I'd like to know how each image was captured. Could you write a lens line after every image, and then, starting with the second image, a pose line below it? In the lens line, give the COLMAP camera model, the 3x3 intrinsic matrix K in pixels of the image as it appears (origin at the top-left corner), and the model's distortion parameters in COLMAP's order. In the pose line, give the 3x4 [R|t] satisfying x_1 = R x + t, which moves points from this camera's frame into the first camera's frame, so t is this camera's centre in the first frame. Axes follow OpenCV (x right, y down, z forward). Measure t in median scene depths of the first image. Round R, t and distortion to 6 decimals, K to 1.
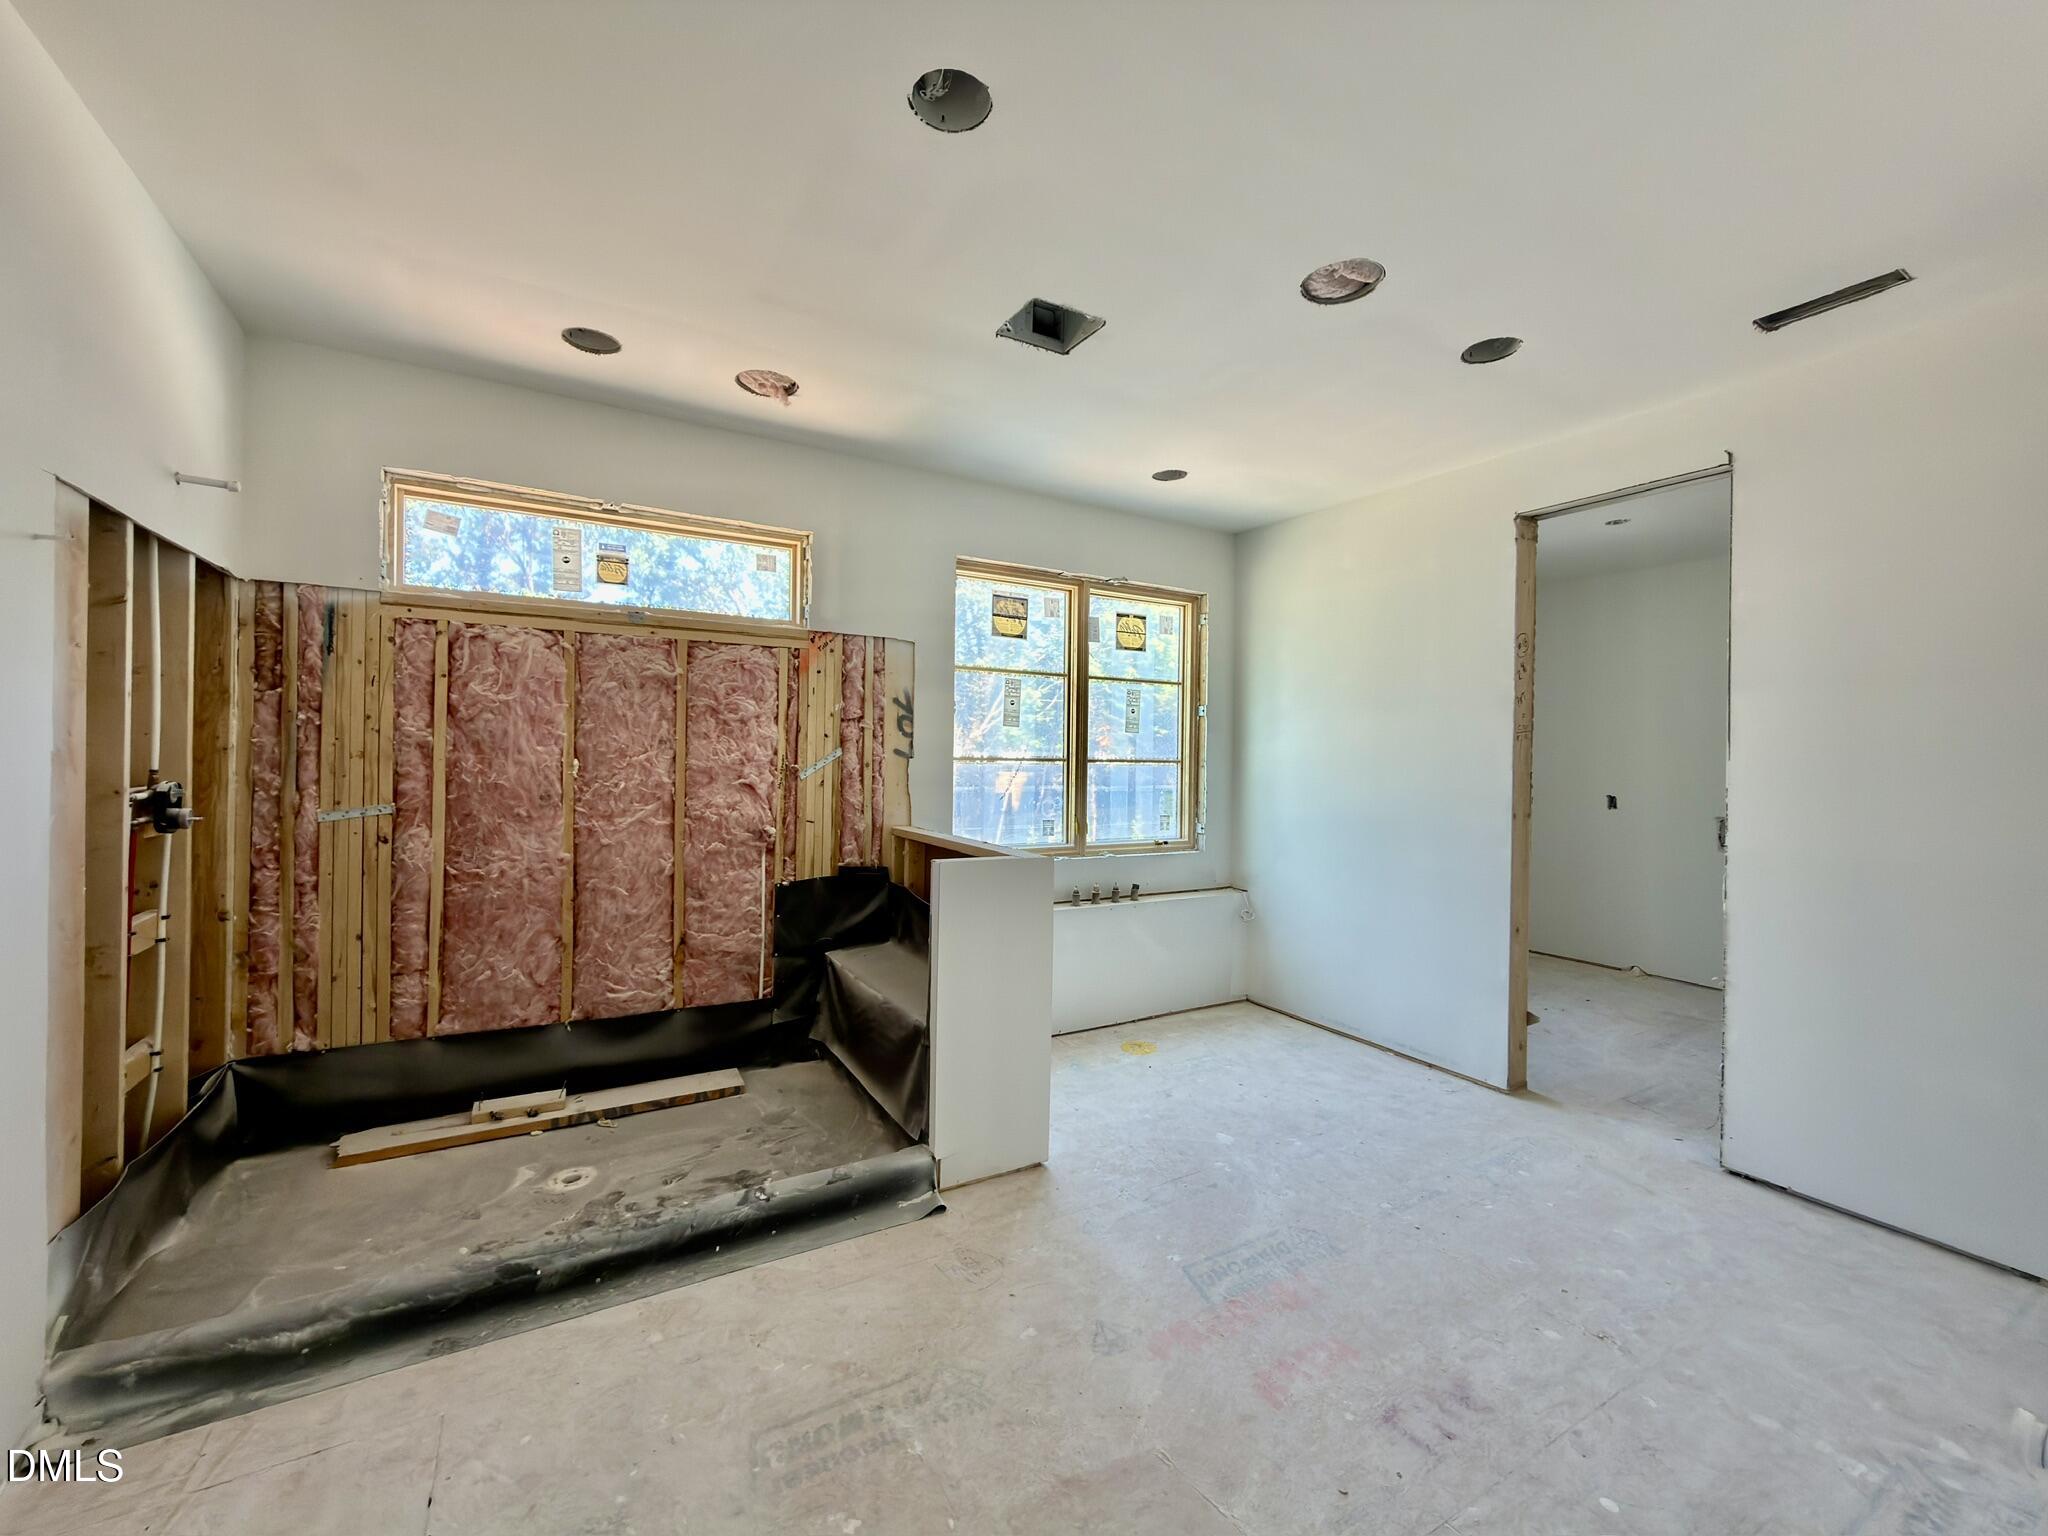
lens RADIAL K [[830.0, 0, 1029.3], [0, 830.0, 758.1], [0, 0, 1]] dist [-0.000120, 0.000198]
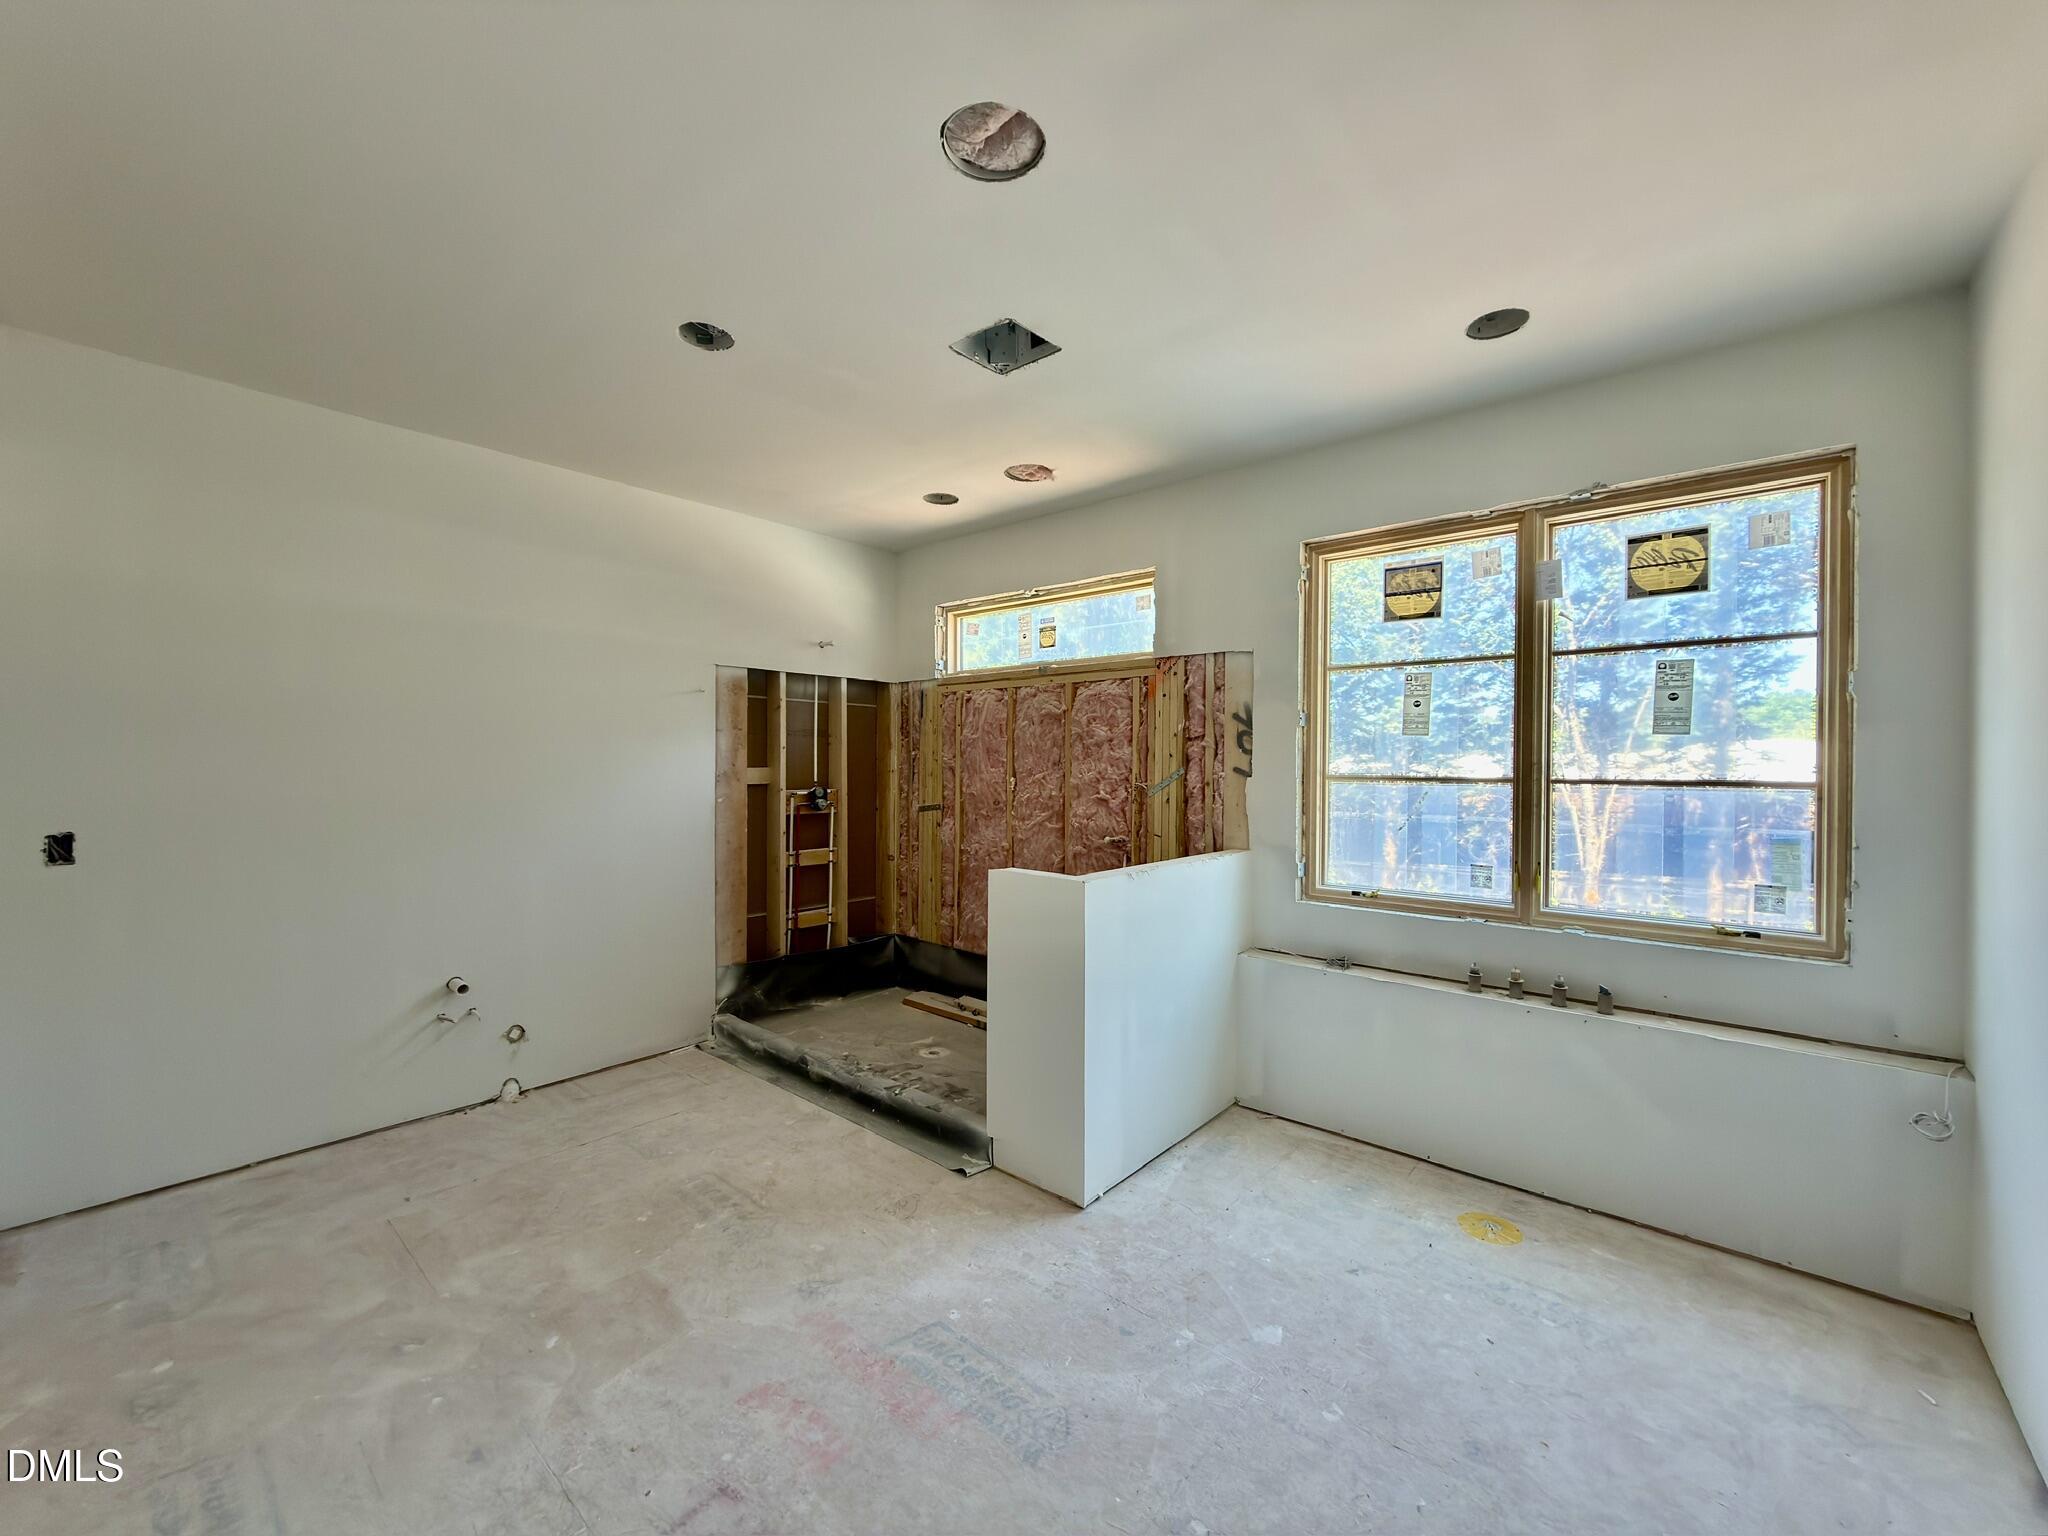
lens RADIAL K [[823.4, 0, 1024.0], [0, 823.4, 768.0], [0, 0, 1]] dist [0.000060, 0.000083]
pose [[0.311685, -0.010713, -0.950125, 0.712195], [-0.003677, 0.999915, -0.012481, 0.003012], [0.950178, 0.007384, 0.311619, 0.517964]]
